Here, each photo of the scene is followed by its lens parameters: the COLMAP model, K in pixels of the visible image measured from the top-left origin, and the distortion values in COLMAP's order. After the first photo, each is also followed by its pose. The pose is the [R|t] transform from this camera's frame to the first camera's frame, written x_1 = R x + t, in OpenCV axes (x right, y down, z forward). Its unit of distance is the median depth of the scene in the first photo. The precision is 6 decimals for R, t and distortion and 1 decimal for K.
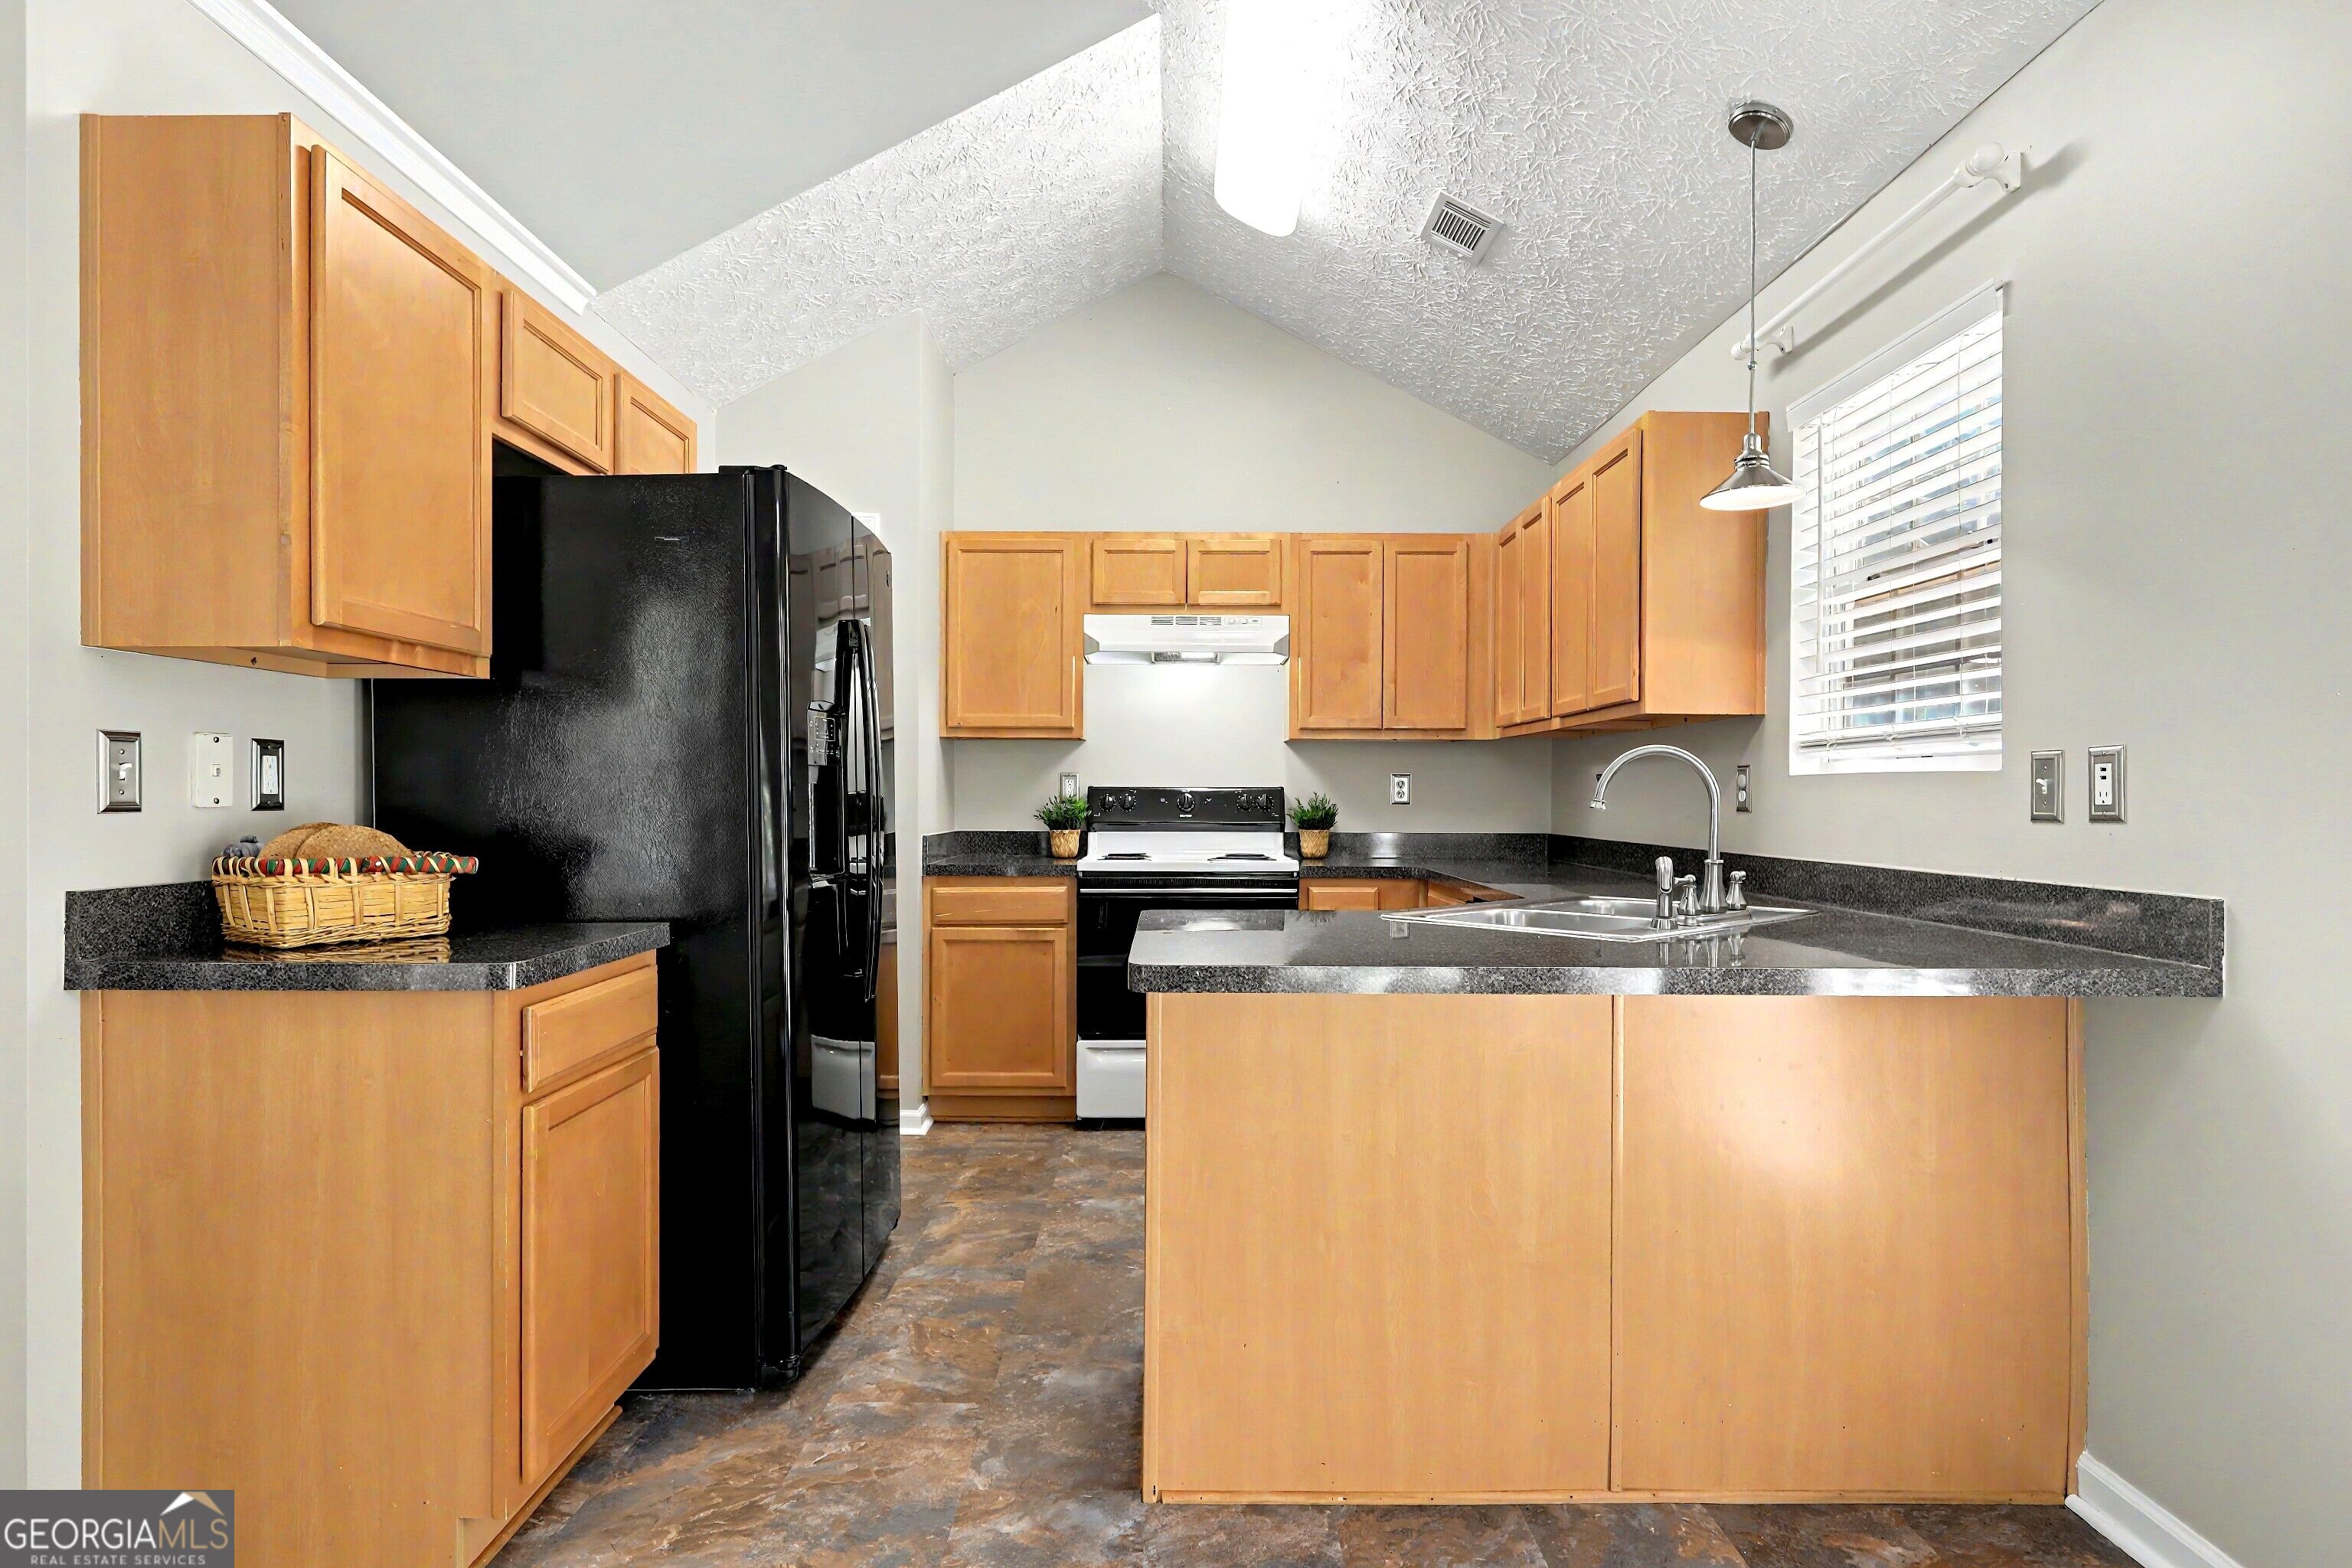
lens RADIAL K [[1293.1, 0, 1154.1], [0, 1293.1, 790.7], [0, 0, 1]] dist [0.006906, 0.002430]
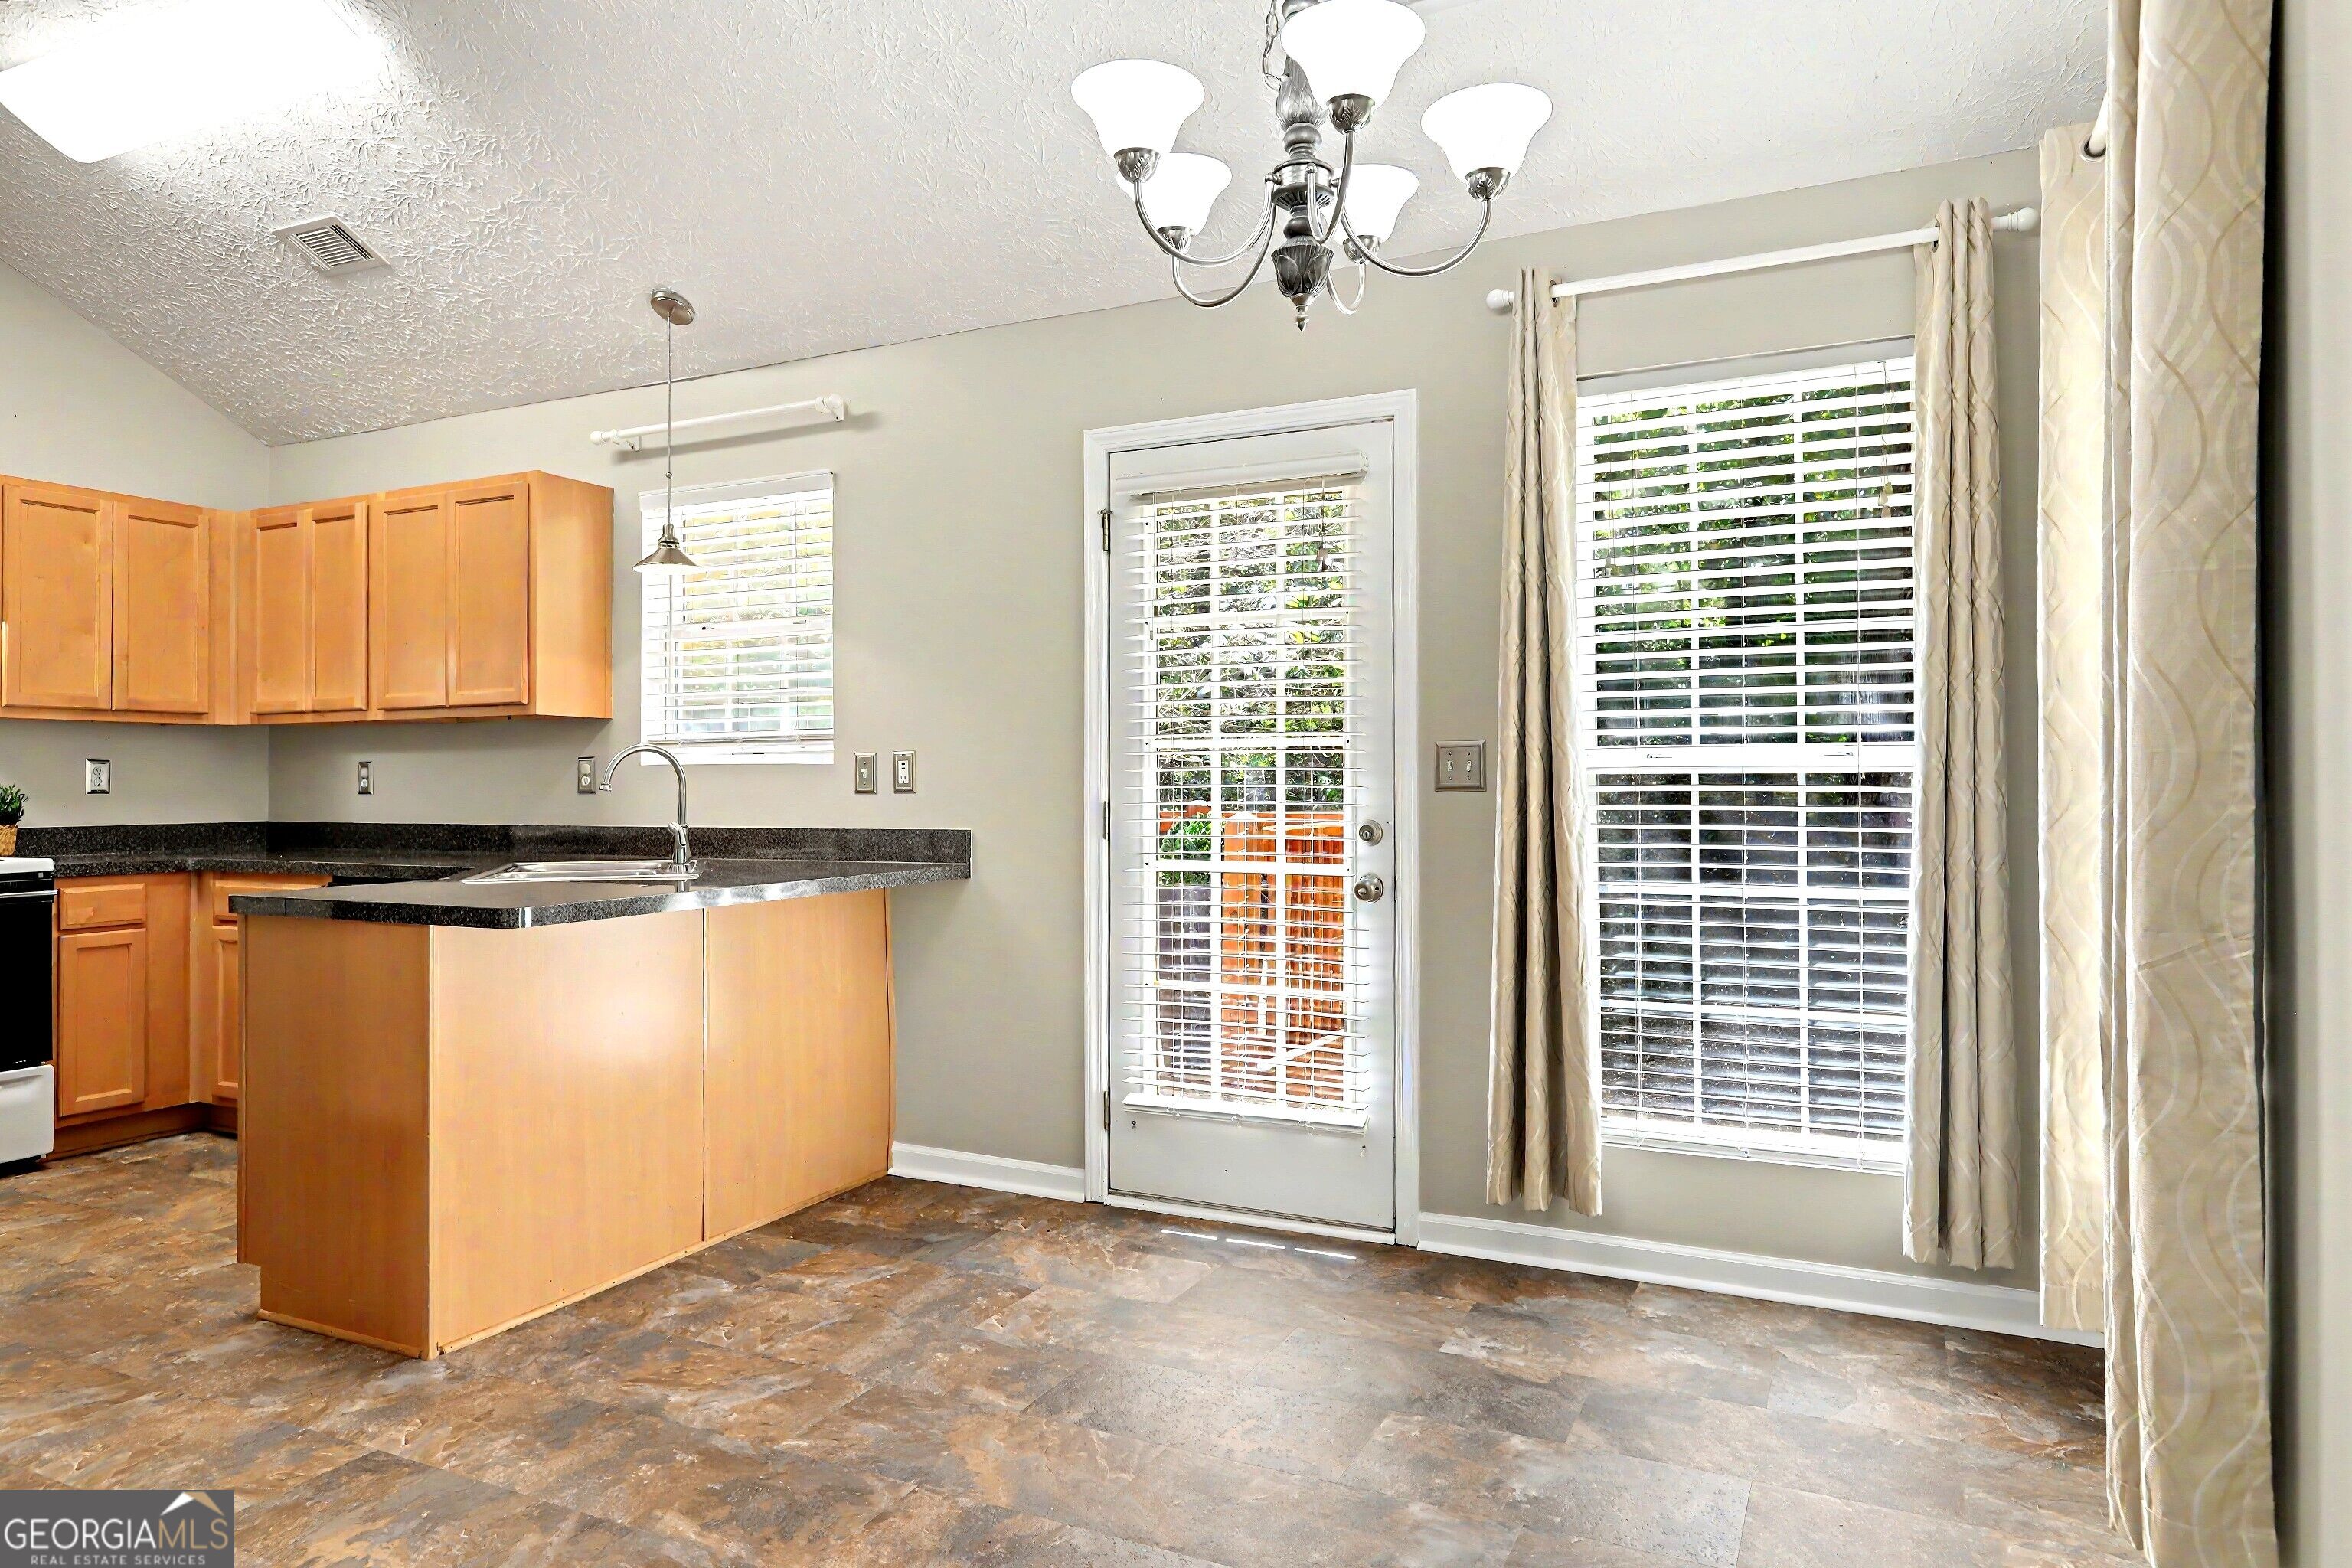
lens RADIAL K [[1469.1, 0, 1162.4], [0, 1469.1, 743.3], [0, 0, 1]] dist [-0.002042, 0.001290]
pose [[0.440511, 0.017290, 0.897581, -0.816272], [0.003969, 0.999767, -0.021206, 0.000089], [-0.897738, 0.012904, 0.440340, -0.202100]]
